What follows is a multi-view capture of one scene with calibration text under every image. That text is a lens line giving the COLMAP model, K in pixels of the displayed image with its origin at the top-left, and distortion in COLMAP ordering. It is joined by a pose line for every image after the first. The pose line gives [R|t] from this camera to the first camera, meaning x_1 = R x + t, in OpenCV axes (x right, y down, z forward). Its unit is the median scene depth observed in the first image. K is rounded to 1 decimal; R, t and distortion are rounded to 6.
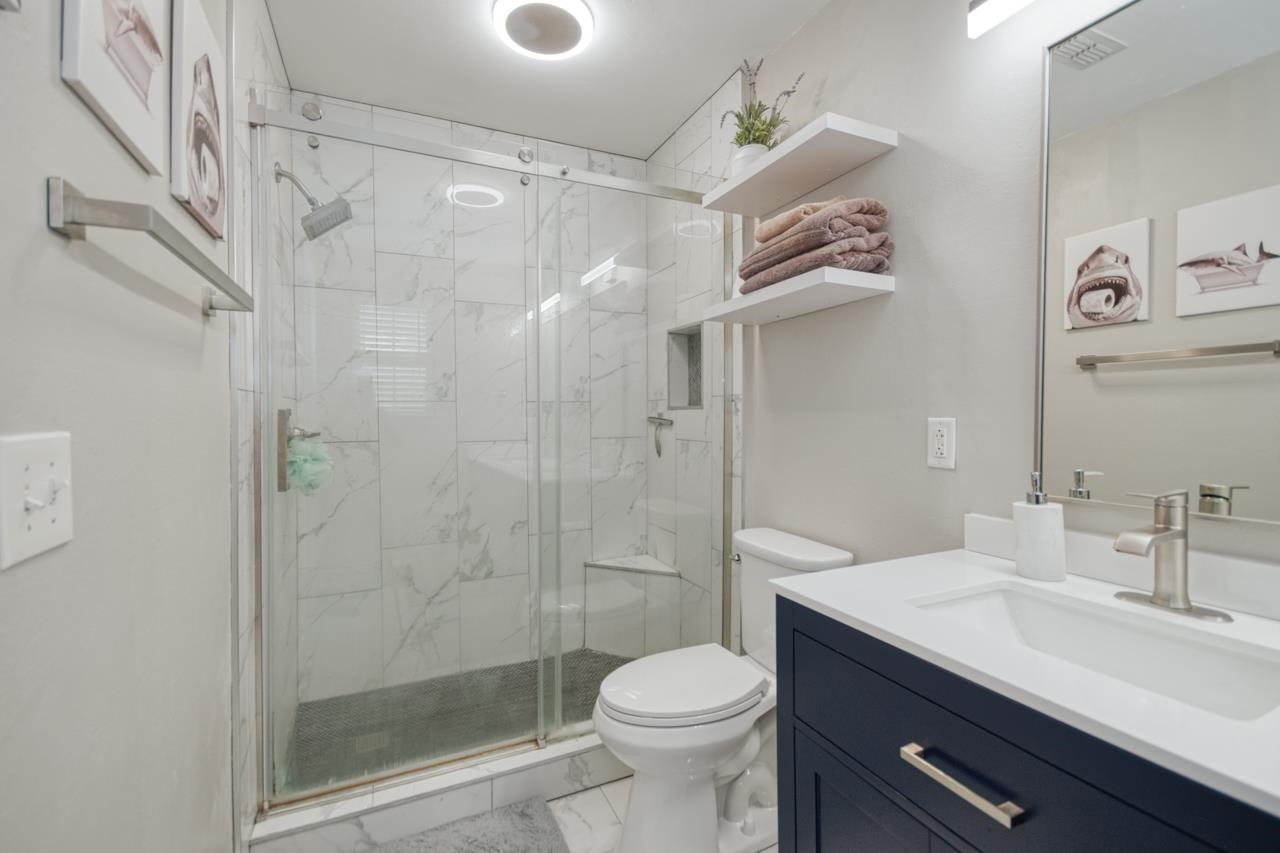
lens RADIAL K [[561.4, 0, 645.6], [0, 561.4, 423.3], [0, 0, 1]] dist [0.020921, -0.010757]
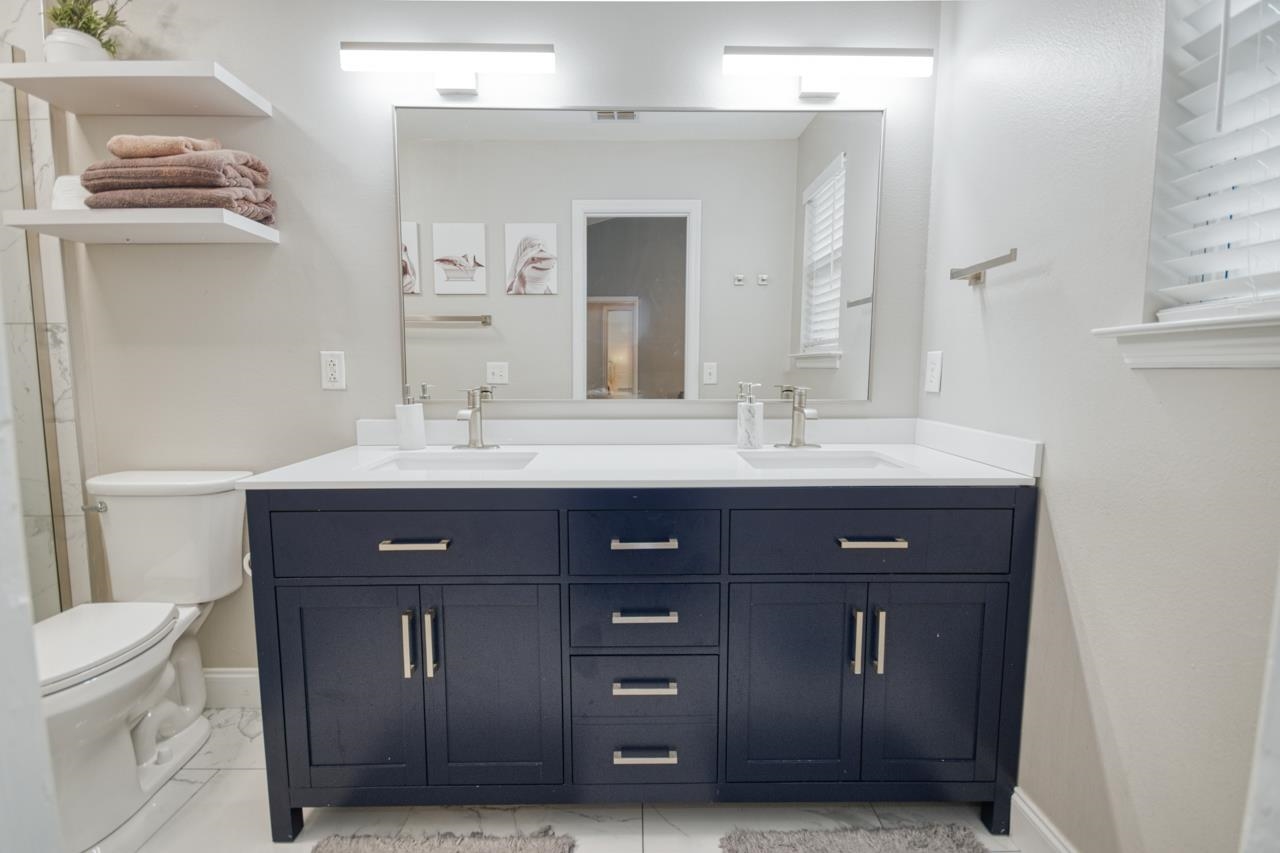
lens RADIAL K [[568.5, 0, 642.2], [0, 568.5, 423.6], [0, 0, 1]] dist [0.022540, -0.017346]
pose [[0.396763, -0.084269, 0.914045, -0.384096], [0.011054, 0.996143, 0.087040, 0.045922], [-0.917855, -0.024431, 0.396164, -0.182886]]
